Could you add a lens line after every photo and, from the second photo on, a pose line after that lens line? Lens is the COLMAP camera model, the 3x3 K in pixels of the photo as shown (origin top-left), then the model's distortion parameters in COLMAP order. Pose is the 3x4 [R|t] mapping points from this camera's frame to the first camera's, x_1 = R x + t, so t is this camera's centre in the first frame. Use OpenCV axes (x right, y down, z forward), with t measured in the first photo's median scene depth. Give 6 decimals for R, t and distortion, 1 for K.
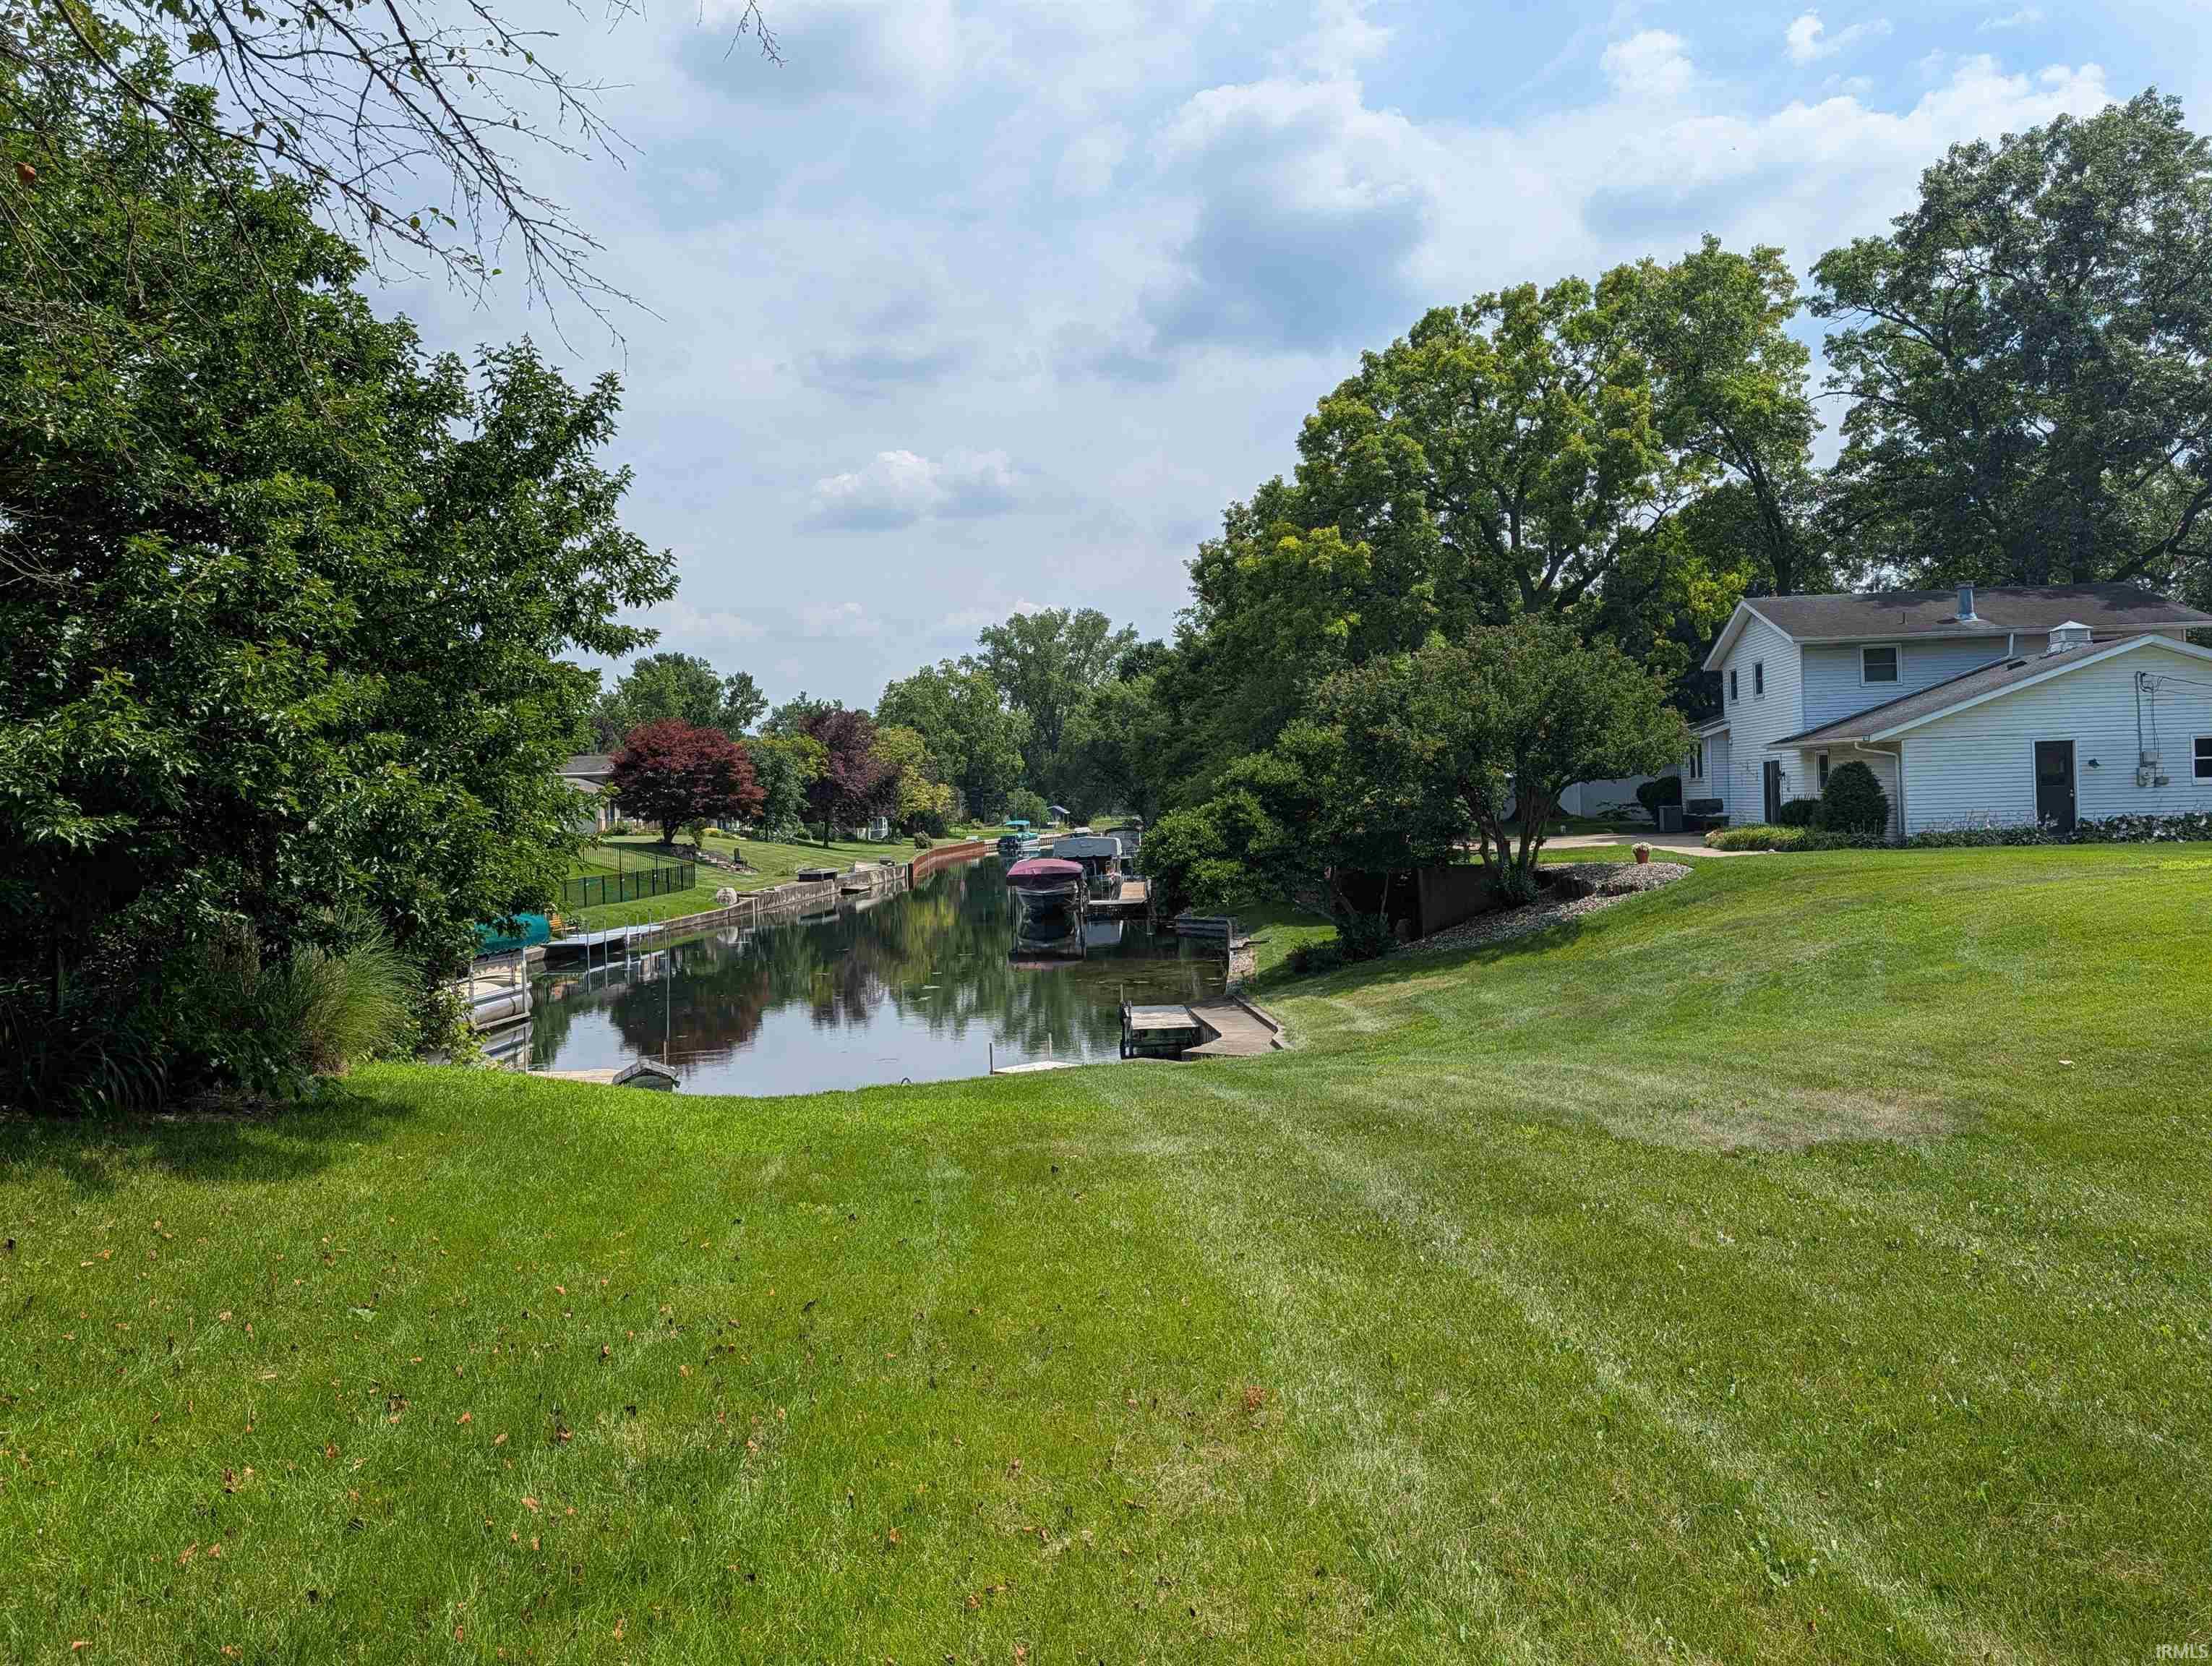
lens RADIAL K [[1593.7, 0, 1106.0], [0, 1593.7, 833.0], [0, 0, 1]] dist [-0.009436, -0.003375]
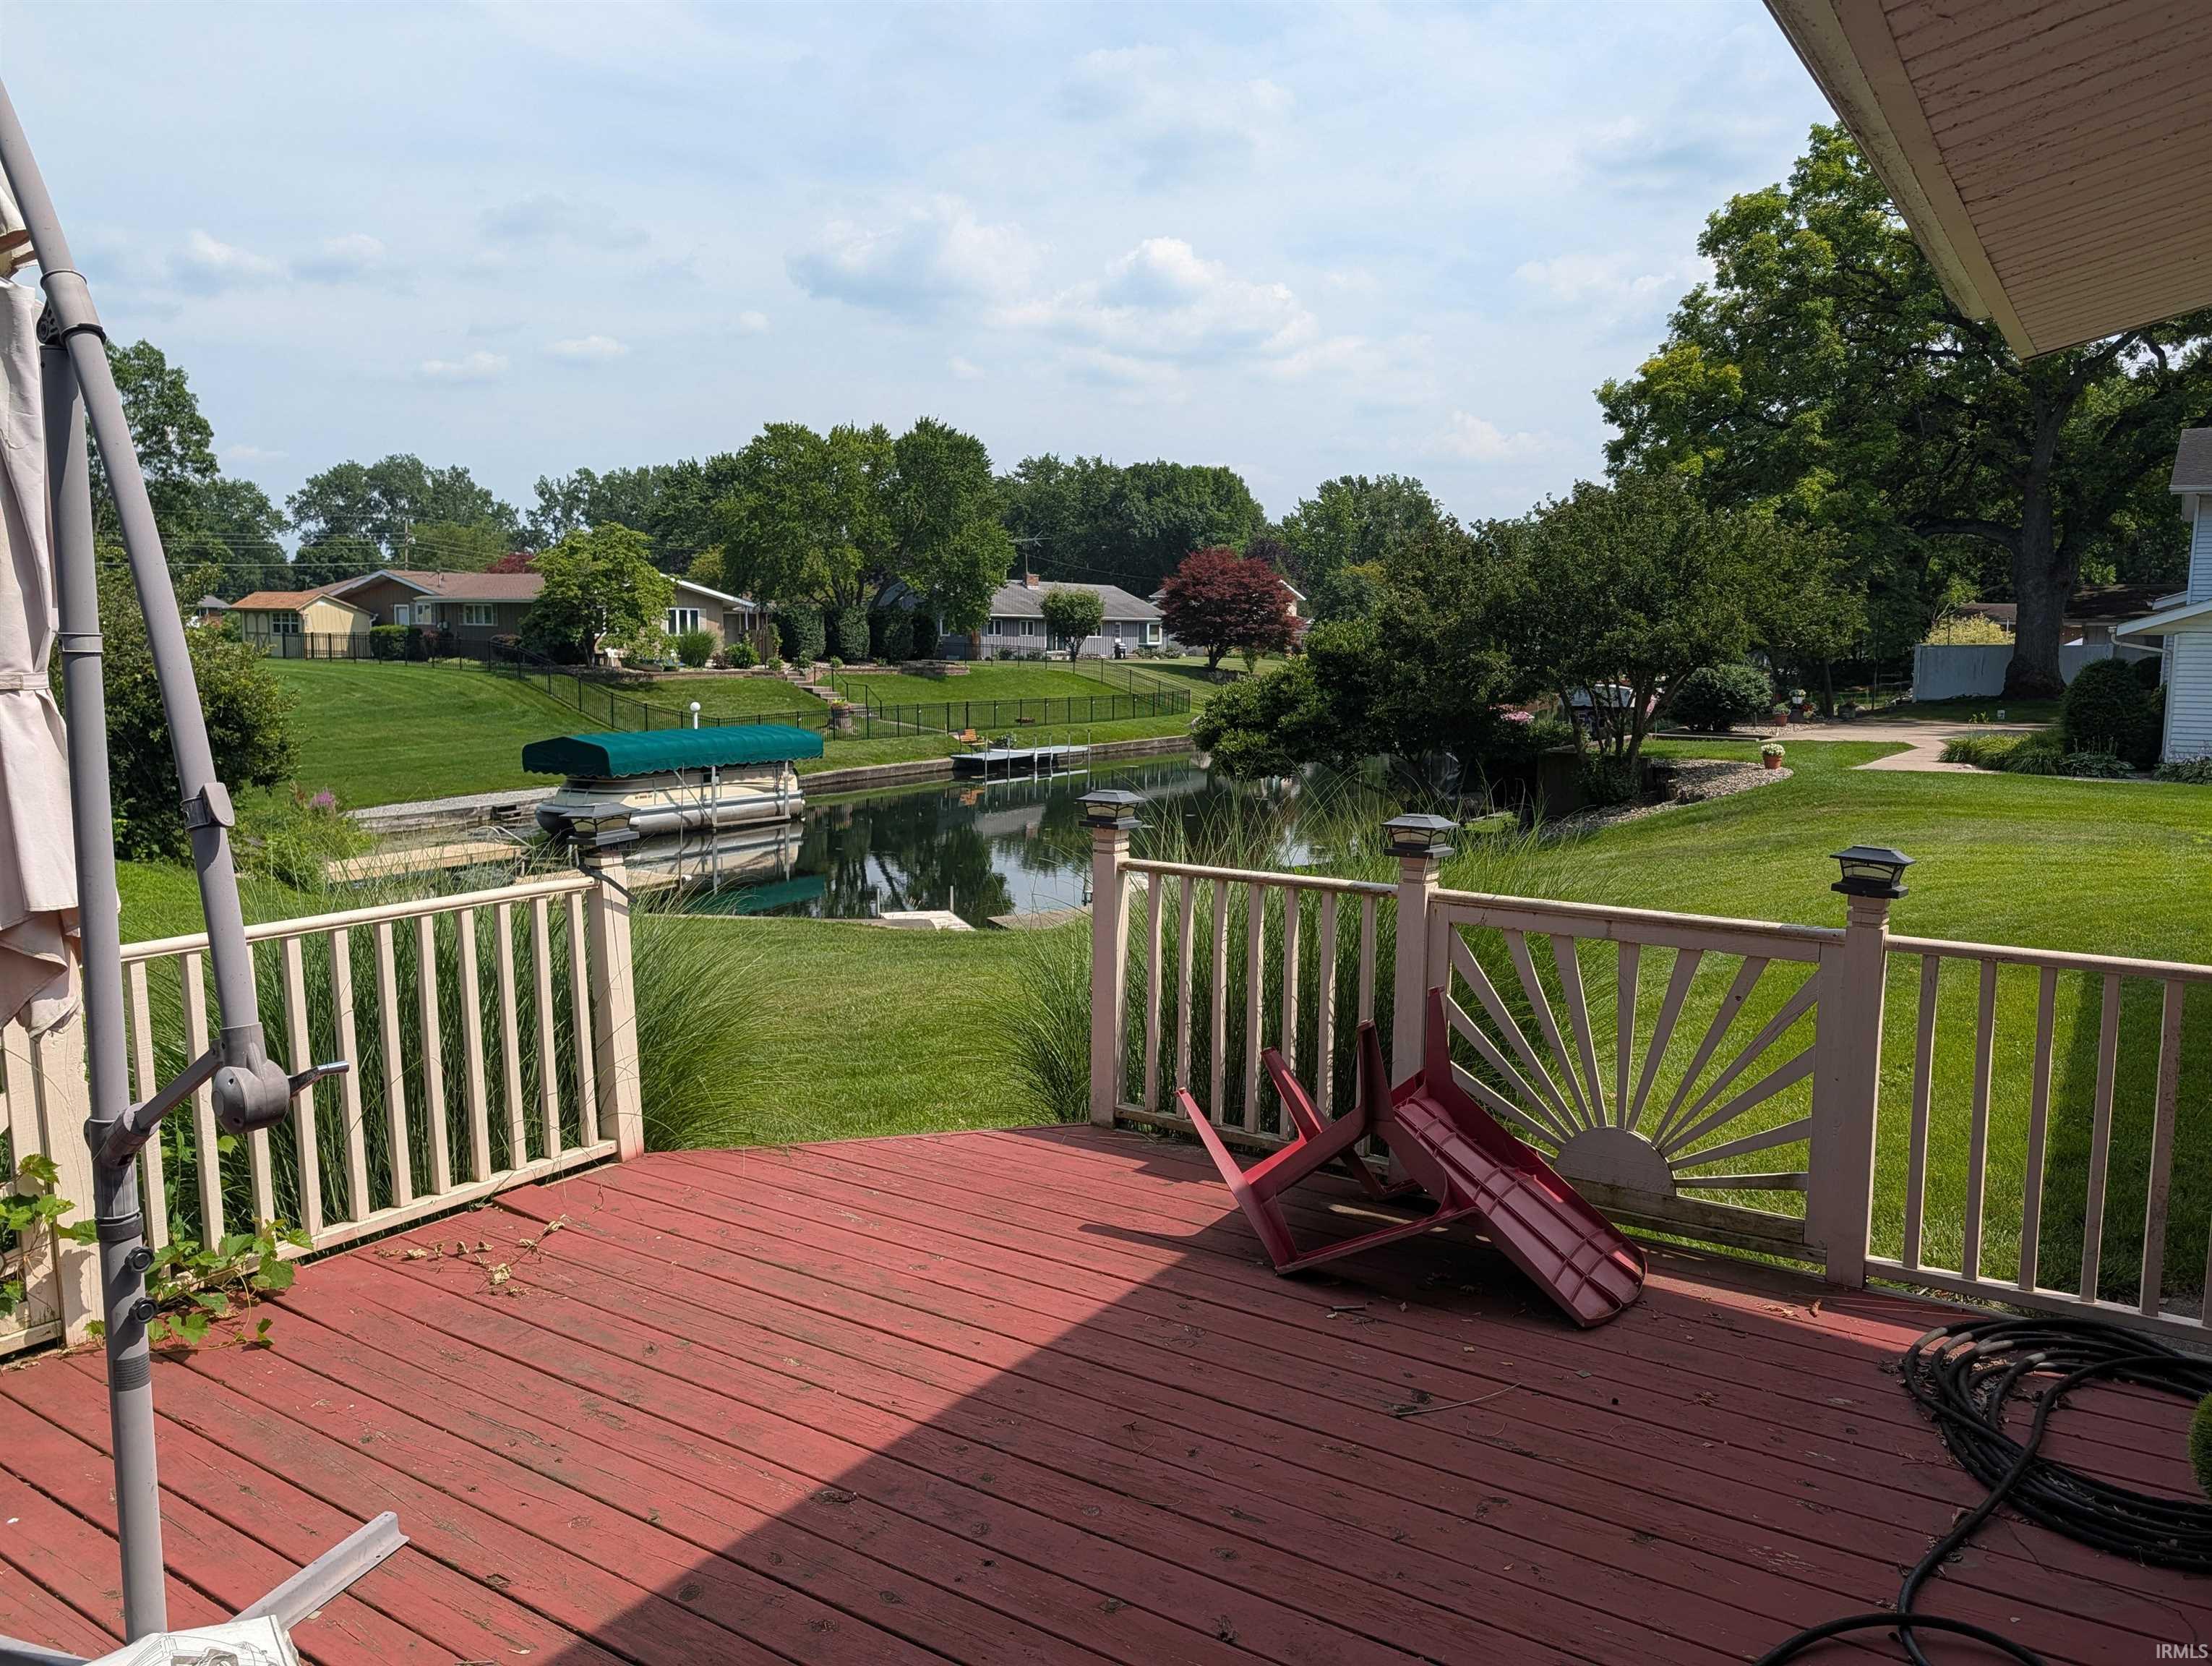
lens RADIAL K [[1593.7, 0, 1106.0], [0, 1593.7, 833.0], [0, 0, 1]] dist [-0.009436, -0.003375]
pose [[0.854827, 0.103074, -0.508574, 0.315004], [-0.042242, 0.990643, 0.129775, -0.027770], [0.517191, -0.089452, 0.851182, 0.068472]]
